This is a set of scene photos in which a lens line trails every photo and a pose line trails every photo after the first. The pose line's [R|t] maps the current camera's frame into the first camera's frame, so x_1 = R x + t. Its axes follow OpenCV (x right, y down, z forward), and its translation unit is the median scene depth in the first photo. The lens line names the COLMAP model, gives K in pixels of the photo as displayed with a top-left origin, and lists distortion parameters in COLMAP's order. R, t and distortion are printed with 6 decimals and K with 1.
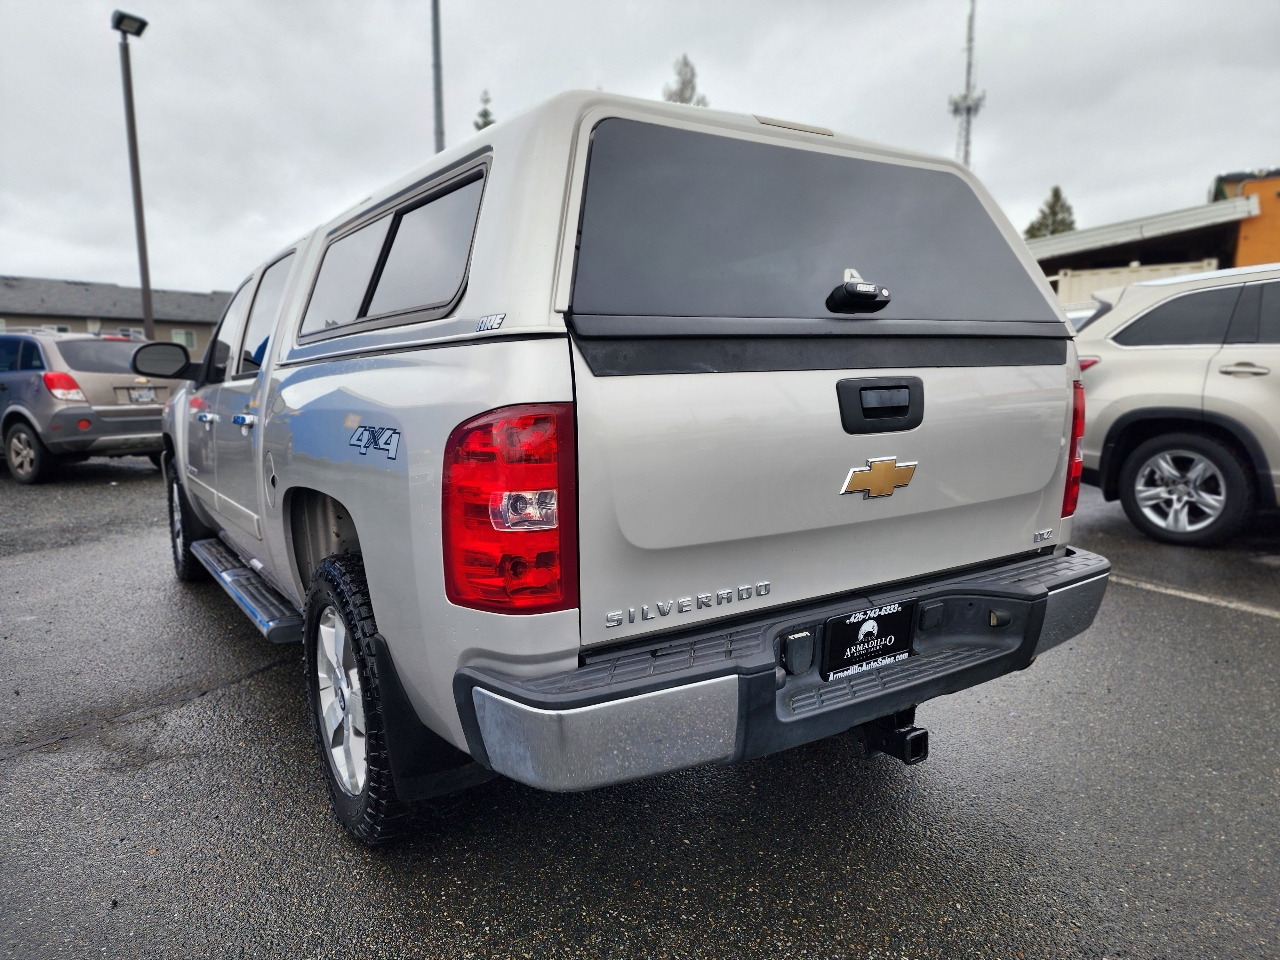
lens RADIAL K [[846.5, 0, 627.6], [0, 846.5, 482.5], [0, 0, 1]] dist [0.076845, -0.060171]
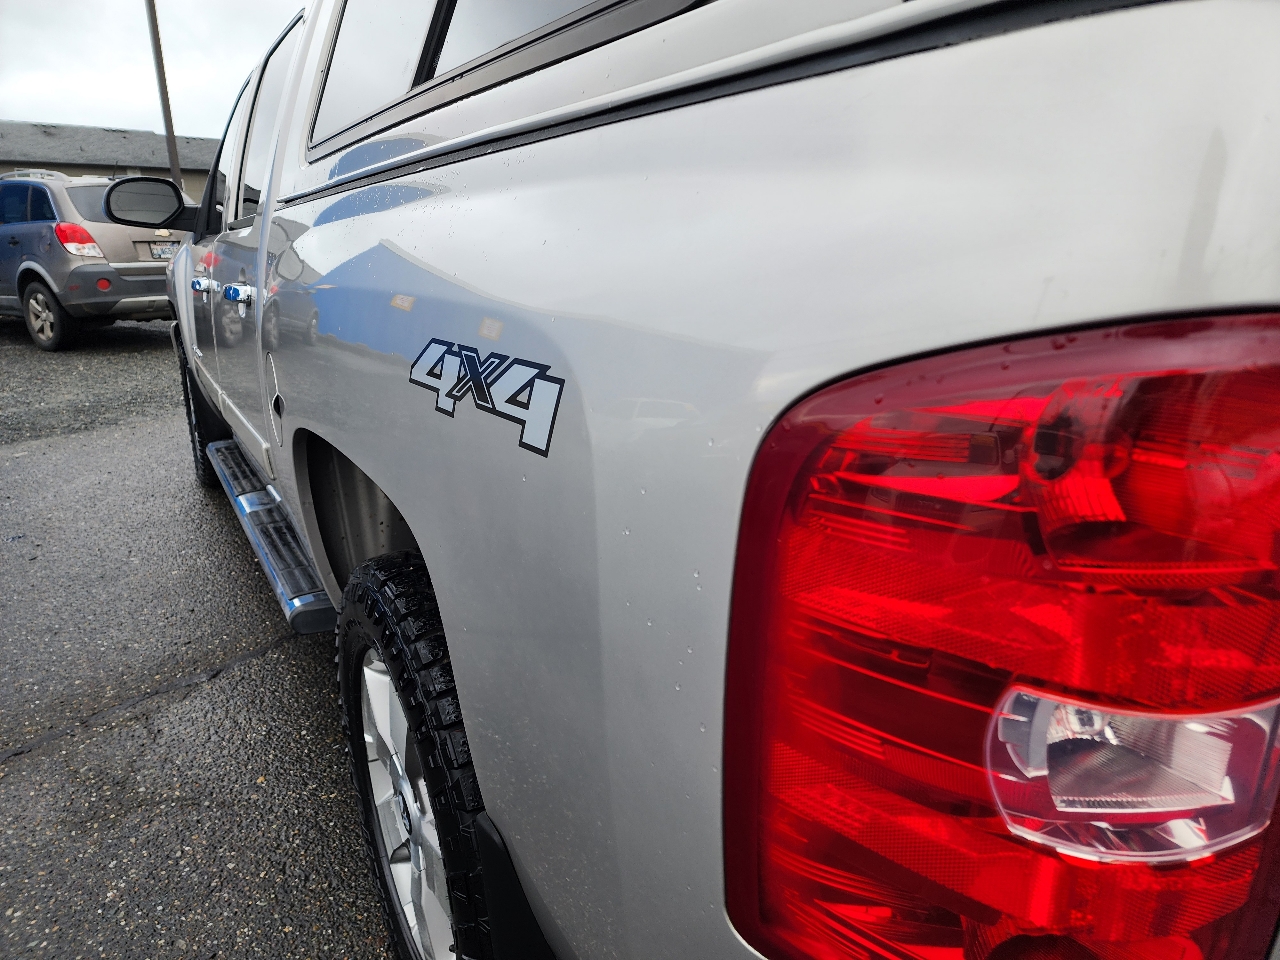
lens RADIAL K [[846.5, 0, 614.2], [0, 846.5, 472.1], [0, 0, 1]] dist [0.076845, -0.060171]
pose [[0.997730, 0.017054, -0.065149, -0.064304], [-0.007017, 0.988464, 0.151294, -0.020857], [0.066978, -0.150493, 0.986340, 0.190942]]
